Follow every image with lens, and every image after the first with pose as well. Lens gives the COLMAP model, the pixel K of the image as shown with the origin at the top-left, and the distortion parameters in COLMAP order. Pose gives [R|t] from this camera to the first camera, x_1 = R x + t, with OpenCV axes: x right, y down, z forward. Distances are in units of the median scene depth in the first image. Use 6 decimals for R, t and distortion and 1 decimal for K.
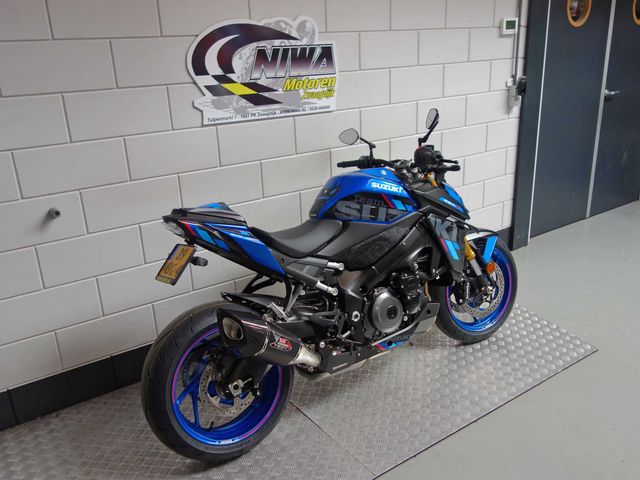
lens RADIAL K [[567.9, 0, 320.0], [0, 567.9, 240.0], [0, 0, 1]] dist [-0.000608, -0.002052]
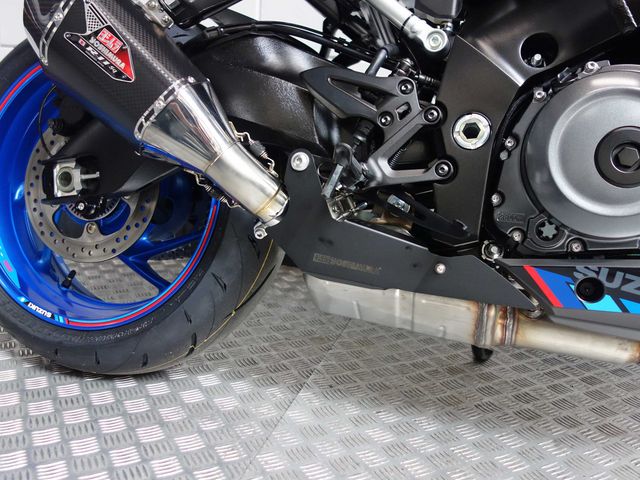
lens RADIAL K [[567.9, 0, 320.0], [0, 567.9, 240.0], [0, 0, 1]] dist [-0.000608, -0.002052]
pose [[0.613744, 0.243540, -0.751003, 0.239873], [-0.337354, 0.940918, 0.029430, 0.201264], [0.713800, 0.235292, 0.659642, 0.773286]]
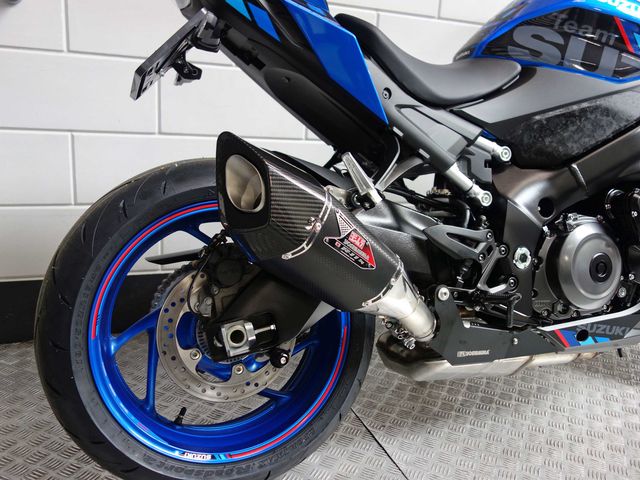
lens RADIAL K [[567.9, 0, 320.0], [0, 567.9, 240.0], [0, 0, 1]] dist [-0.000608, -0.002052]
pose [[0.967467, 0.157251, -0.198193, -0.008265], [-0.173748, 0.982392, -0.068687, 0.180808], [0.183902, 0.100888, 0.977753, 0.505120]]
